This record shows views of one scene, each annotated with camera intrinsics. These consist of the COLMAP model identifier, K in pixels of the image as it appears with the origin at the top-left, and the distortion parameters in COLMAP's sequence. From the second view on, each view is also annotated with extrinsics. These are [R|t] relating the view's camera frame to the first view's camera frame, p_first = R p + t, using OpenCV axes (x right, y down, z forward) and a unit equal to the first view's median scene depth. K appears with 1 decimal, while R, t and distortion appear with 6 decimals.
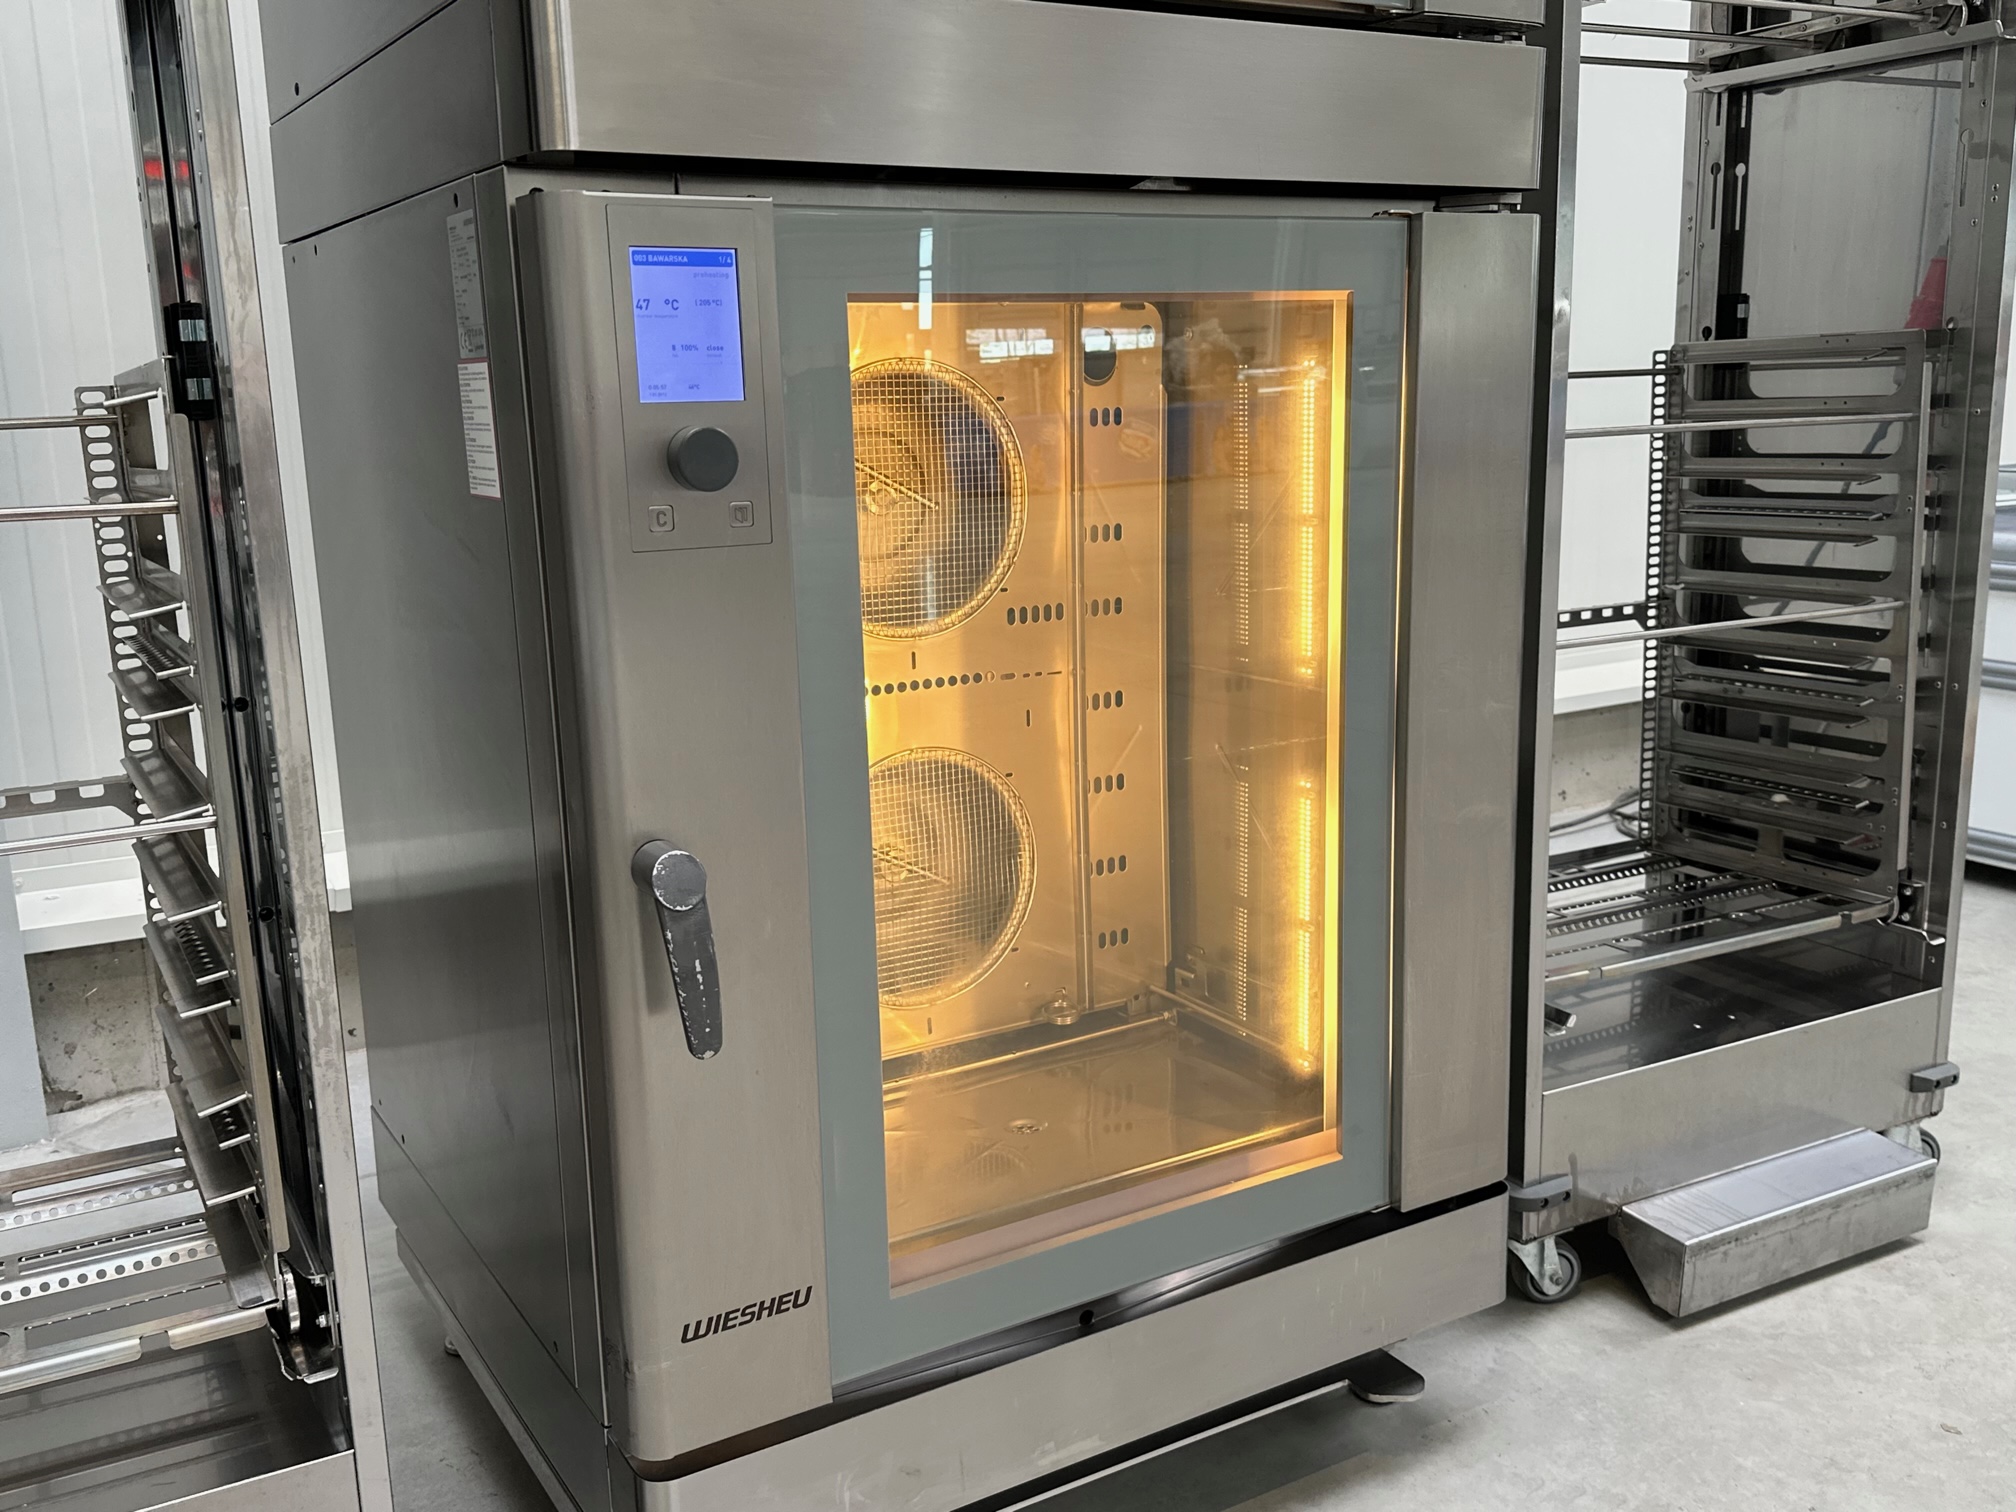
lens RADIAL K [[1865.8, 0, 1008.0], [0, 1865.8, 779.6], [0, 0, 1]] dist [0.084698, -0.142388]
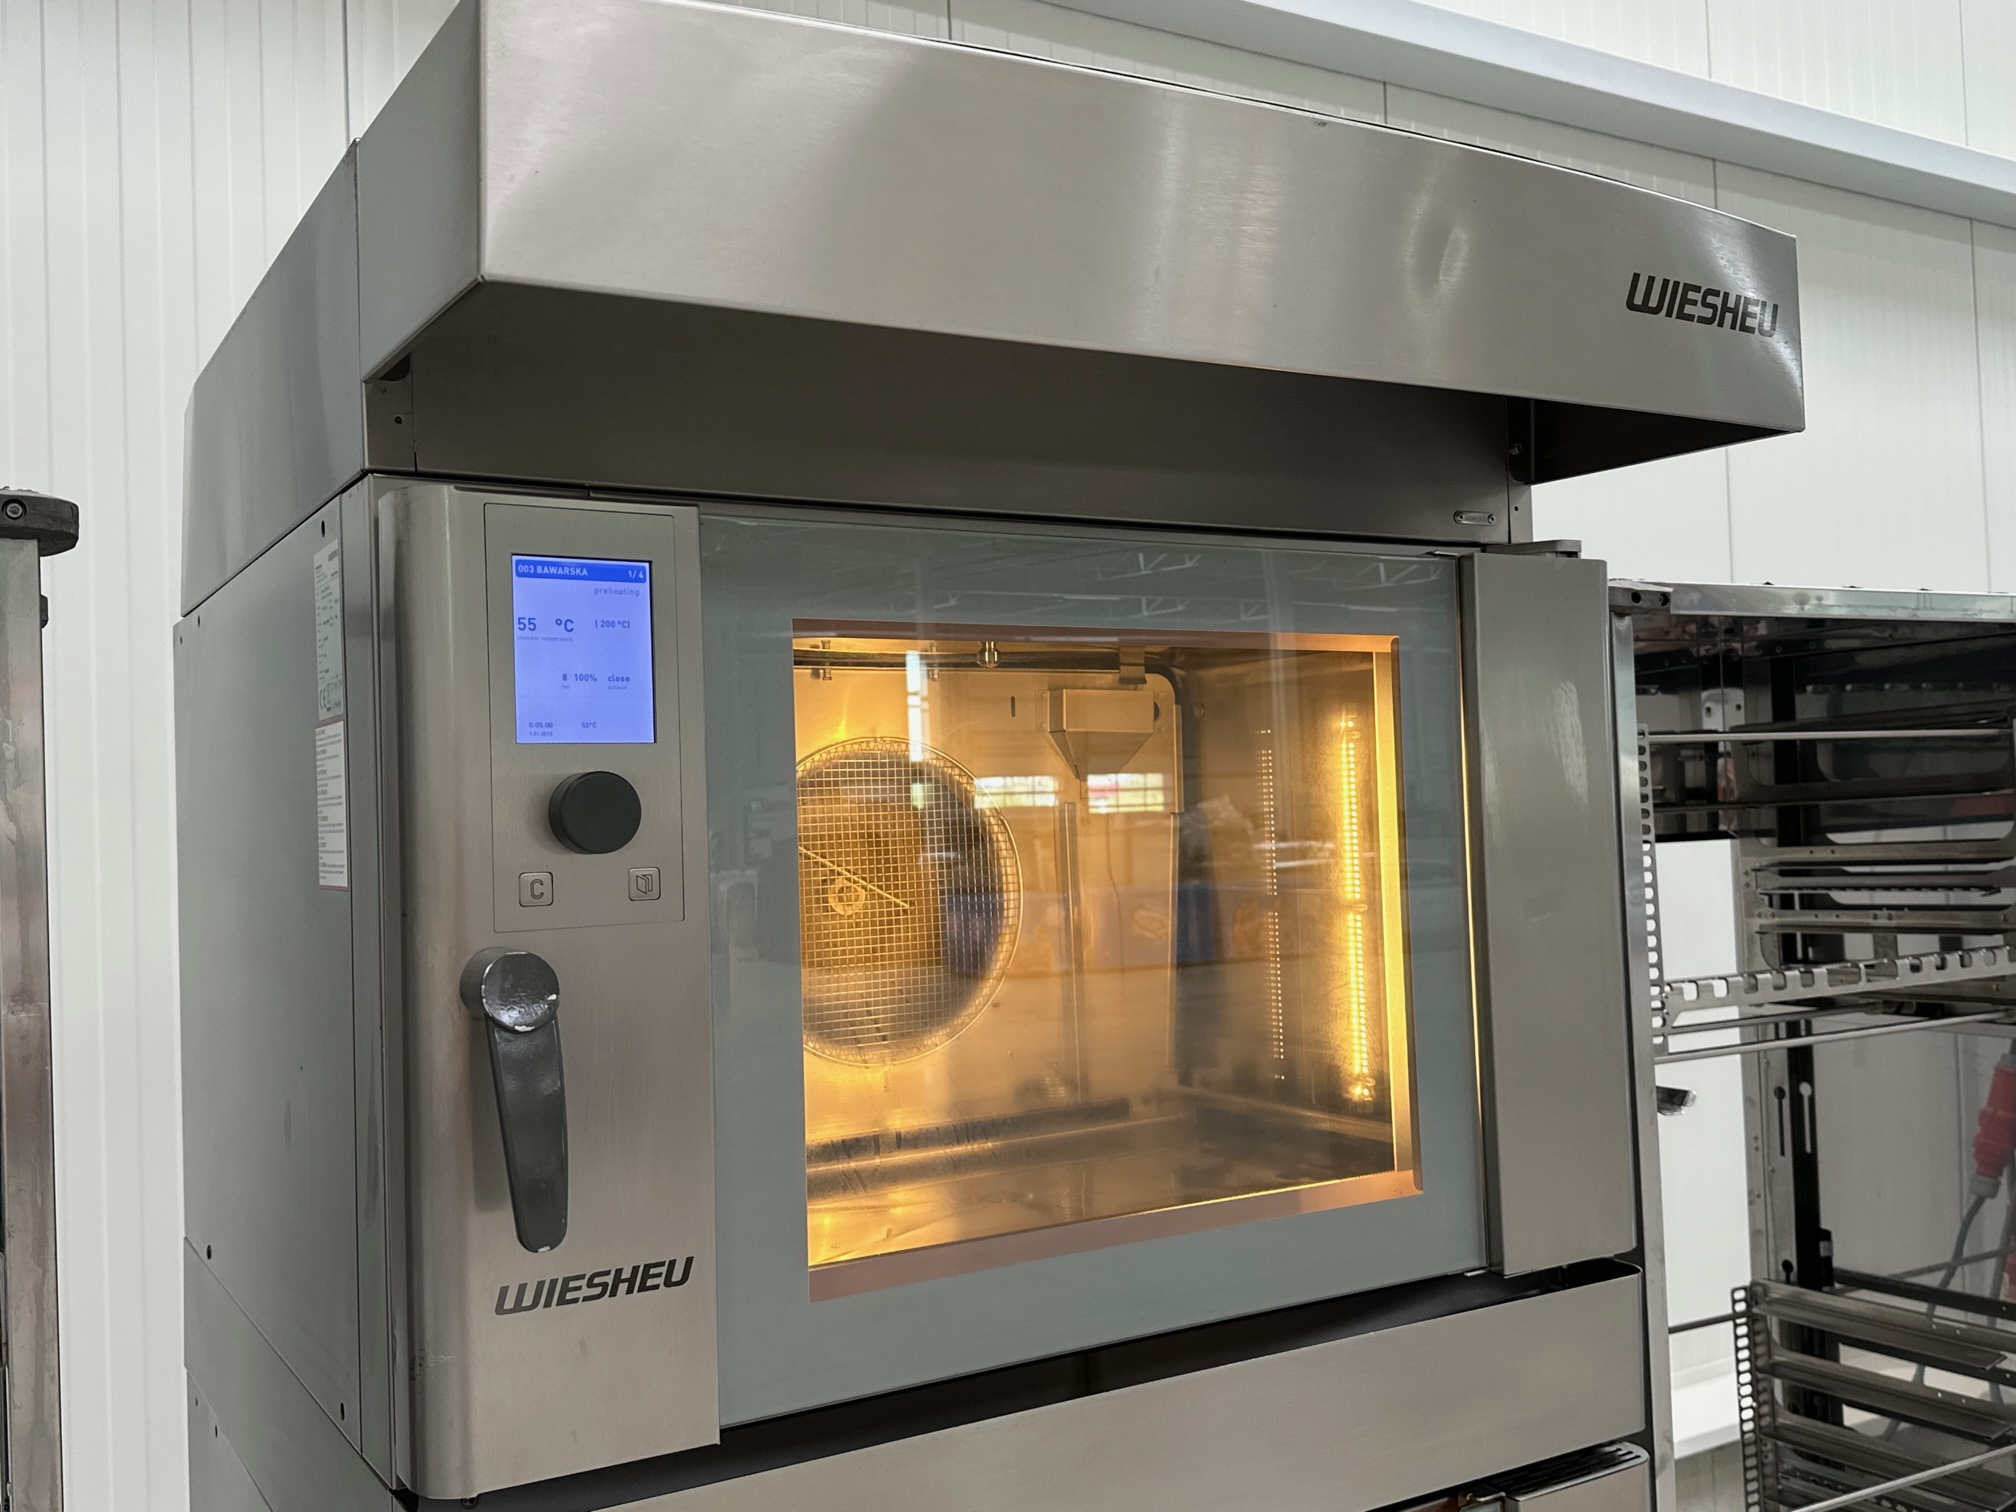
lens RADIAL K [[1861.9, 0, 1032.3], [0, 1861.9, 754.2], [0, 0, 1]] dist [0.174204, -0.405685]
pose [[0.999863, -0.008481, 0.014246, -0.005409], [0.011675, 0.970261, -0.241780, -0.313182], [-0.011771, 0.241913, 0.970227, 0.070439]]
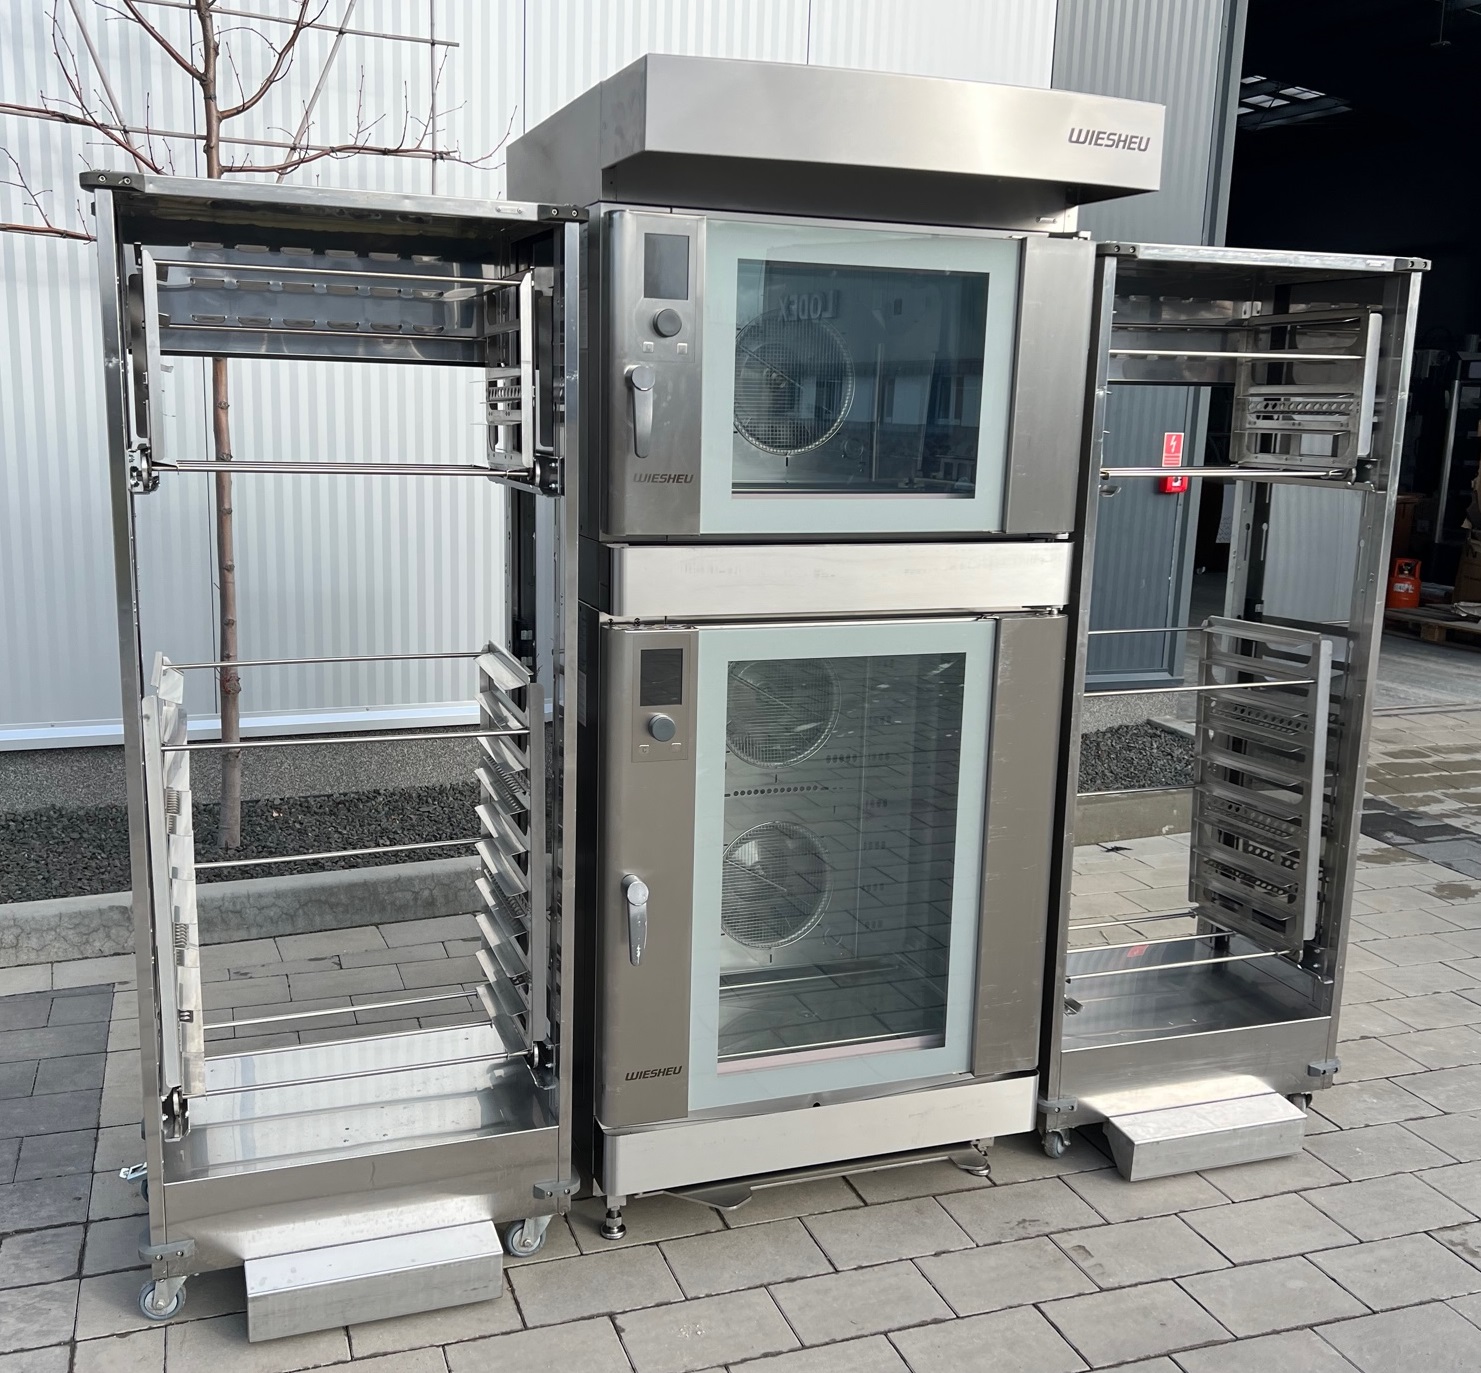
lens RADIAL K [[1507.6, 0, 723.8], [0, 1507.6, 695.9], [0, 0, 1]] dist [0.049256, -0.059764]
pose [[0.981304, 0.085700, -0.172331, 0.156574], [-0.089131, 0.995944, -0.012258, -0.118435], [0.170582, 0.027389, 0.984963, -0.588740]]
